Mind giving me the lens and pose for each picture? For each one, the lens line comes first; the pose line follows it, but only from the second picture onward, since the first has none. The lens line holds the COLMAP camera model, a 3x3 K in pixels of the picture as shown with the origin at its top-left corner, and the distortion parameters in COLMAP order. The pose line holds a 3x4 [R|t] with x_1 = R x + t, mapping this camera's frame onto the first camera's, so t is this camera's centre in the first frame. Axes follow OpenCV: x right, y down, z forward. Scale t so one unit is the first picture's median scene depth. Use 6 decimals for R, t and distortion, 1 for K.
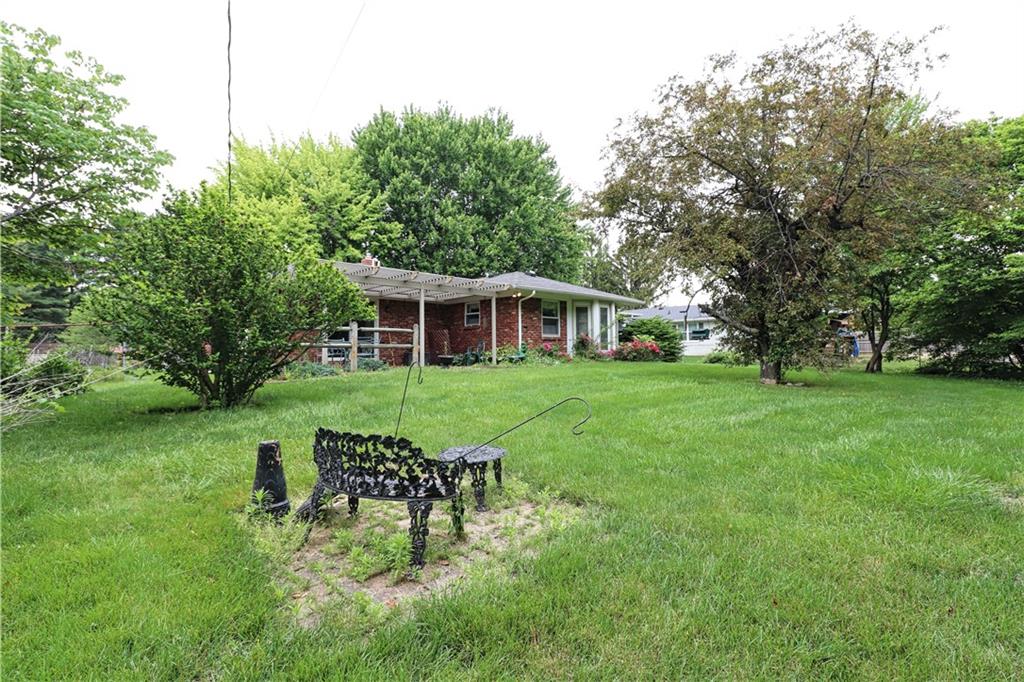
lens RADIAL K [[478.6, 0, 514.6], [0, 478.6, 344.6], [0, 0, 1]] dist [0.001765, 0.000033]
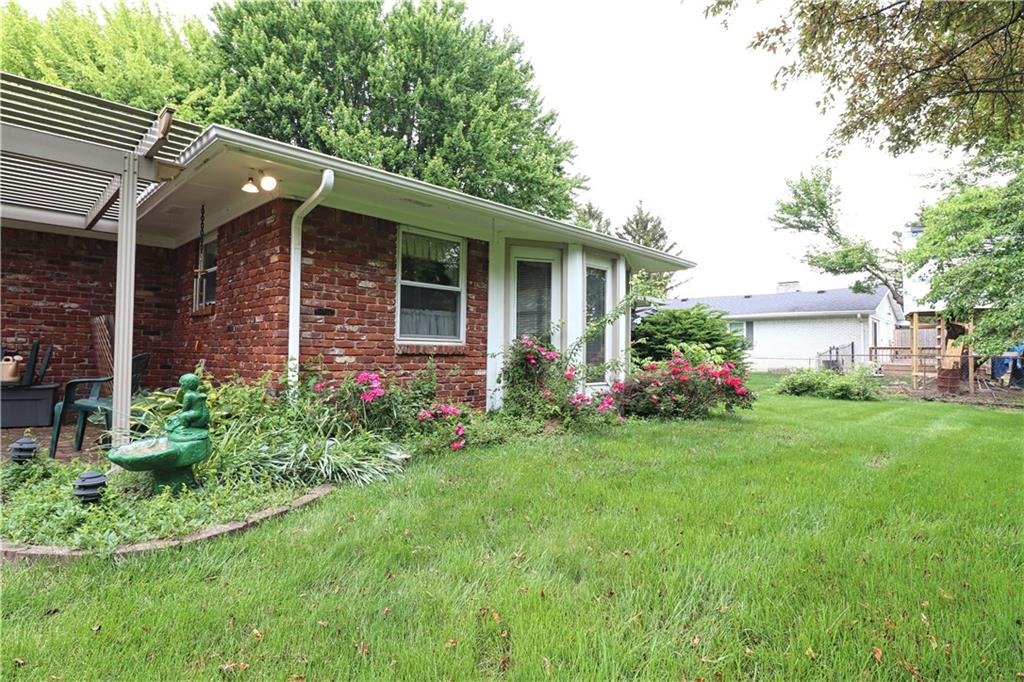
lens RADIAL K [[537.5, 0, 508.9], [0, 537.5, 342.6], [0, 0, 1]] dist [-0.005608, -0.000517]
pose [[0.999707, 0.021475, 0.011161, 0.116365], [-0.021451, 0.999767, -0.002270, -0.016688], [-0.011207, 0.002030, 0.999935, 0.589945]]
